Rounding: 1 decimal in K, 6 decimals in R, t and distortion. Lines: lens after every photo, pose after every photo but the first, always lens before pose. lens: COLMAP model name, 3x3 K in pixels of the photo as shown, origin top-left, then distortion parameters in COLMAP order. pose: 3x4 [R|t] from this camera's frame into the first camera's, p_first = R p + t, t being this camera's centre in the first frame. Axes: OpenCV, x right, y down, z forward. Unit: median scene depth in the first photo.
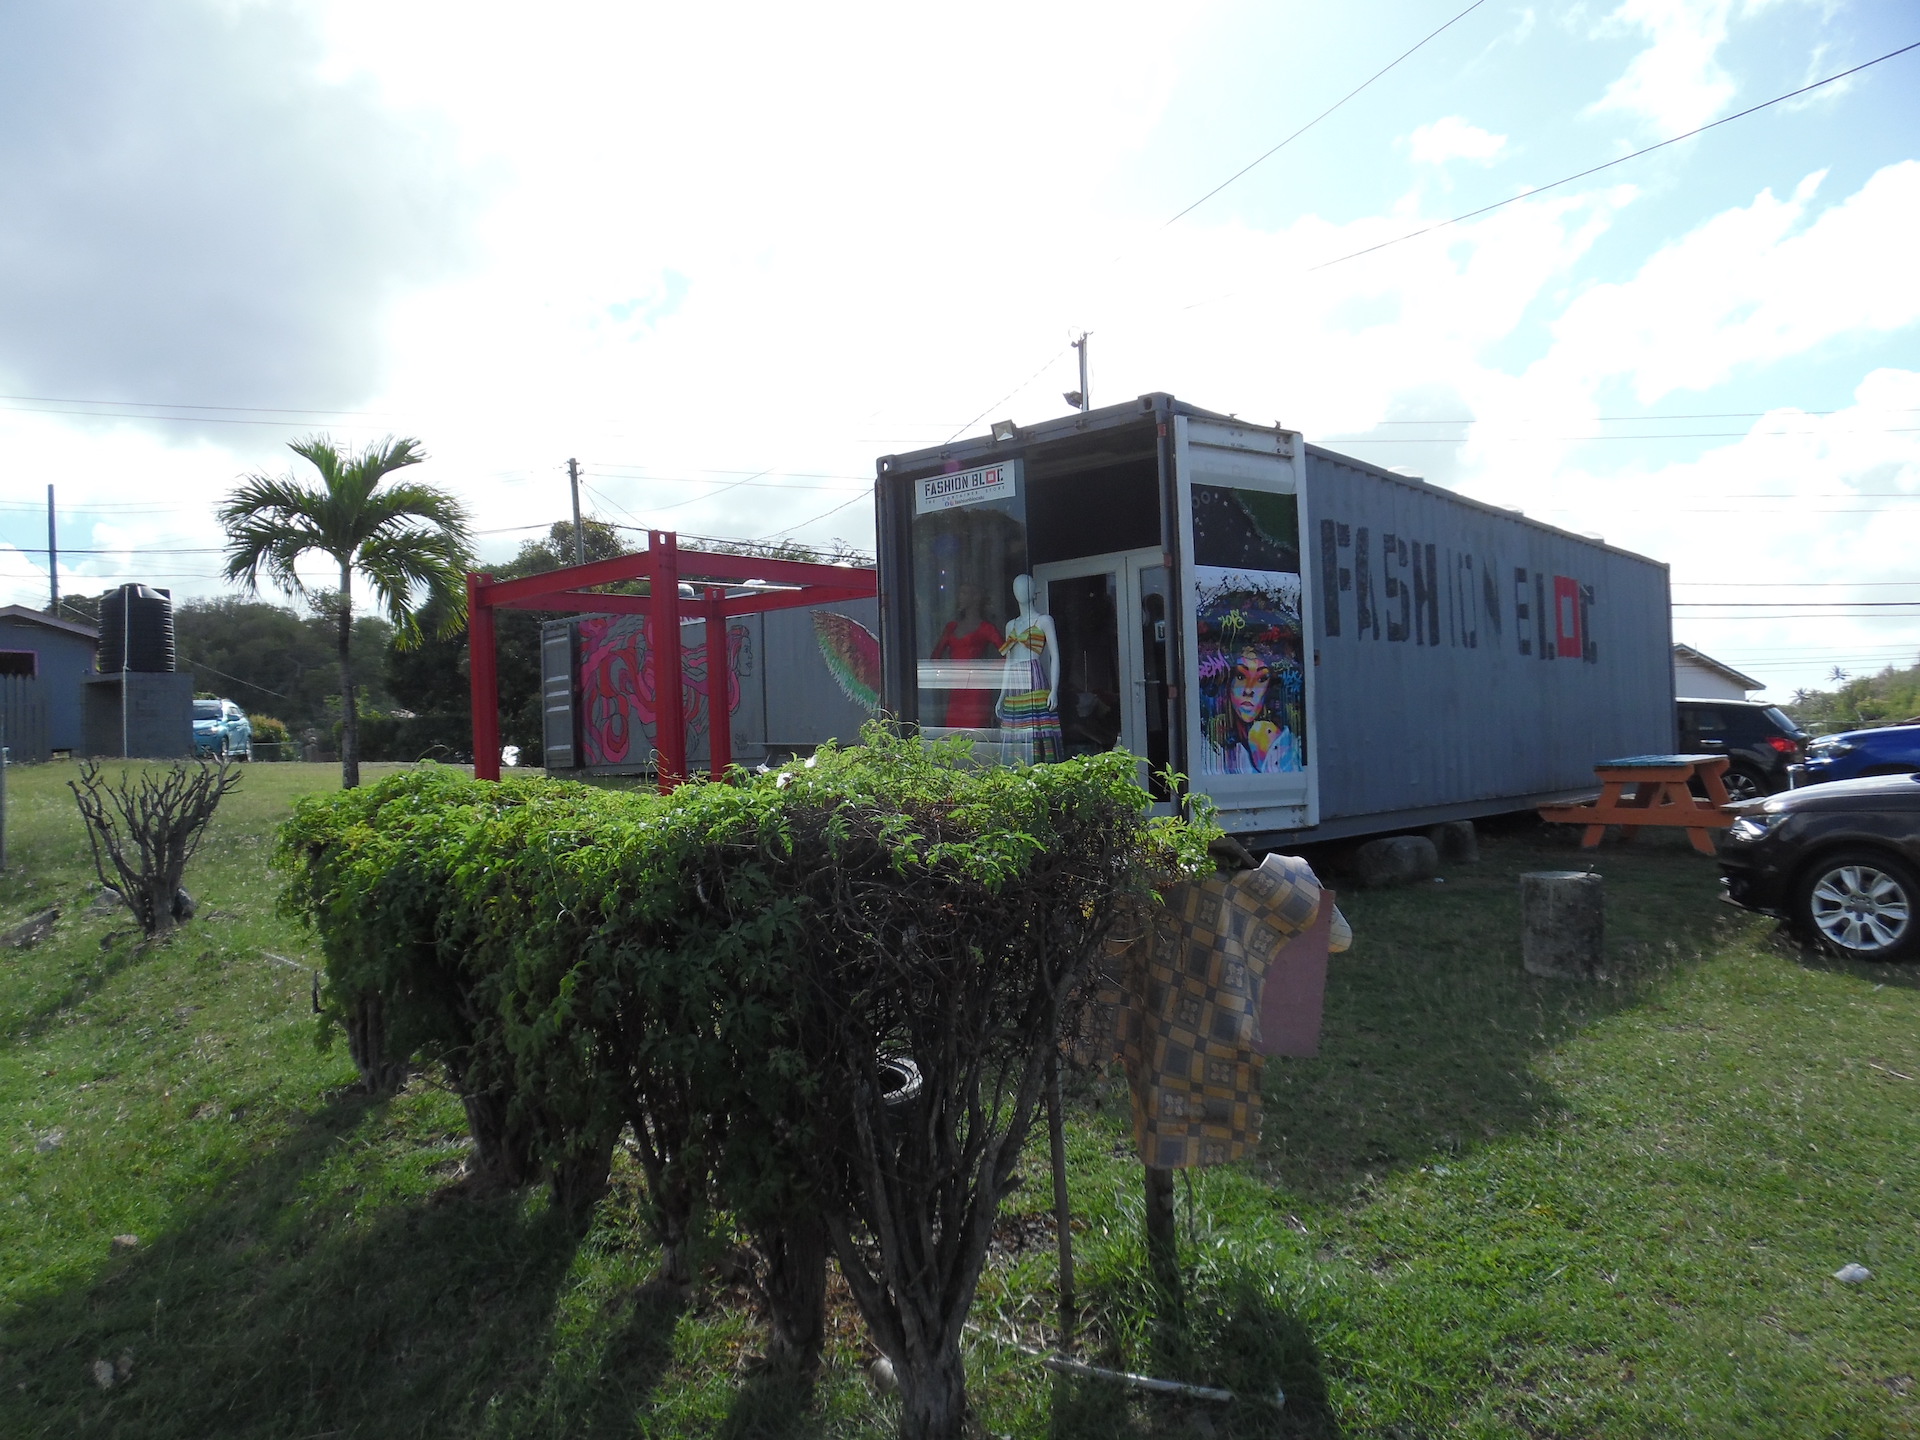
lens RADIAL K [[1319.4, 0, 968.2], [0, 1319.4, 721.7], [0, 0, 1]] dist [0.002735, -0.000575]
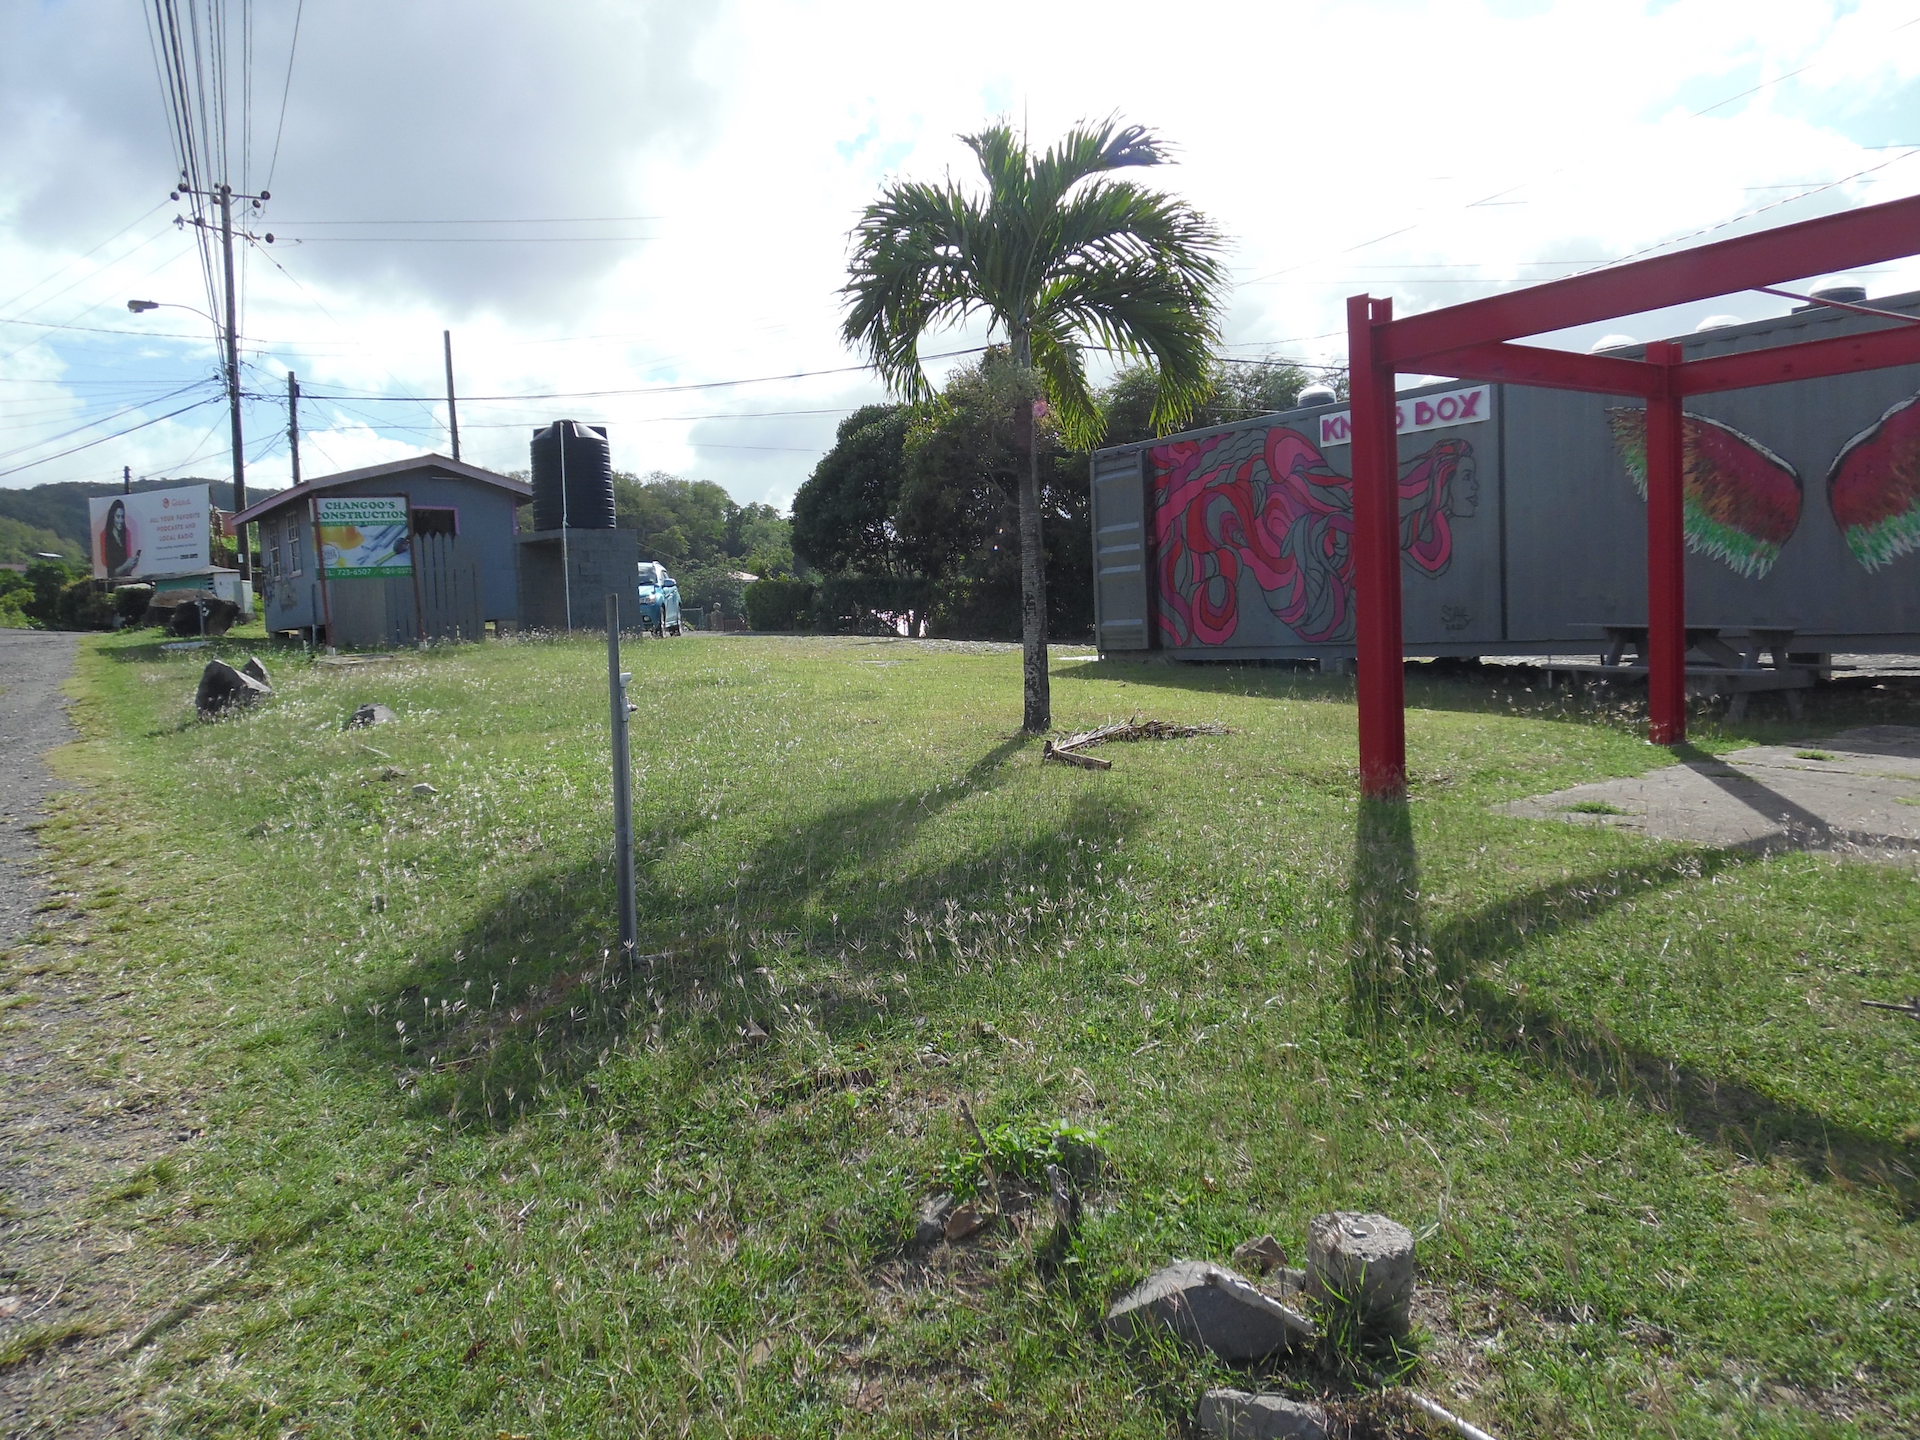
lens RADIAL K [[1319.4, 0, 954.2], [0, 1319.4, 720.5], [0, 0, 1]] dist [0.002735, -0.000575]
pose [[0.977201, 0.017530, -0.211589, -0.246793], [0.004478, 0.994662, 0.103085, -0.002228], [0.212267, -0.101682, 0.971907, 0.261549]]
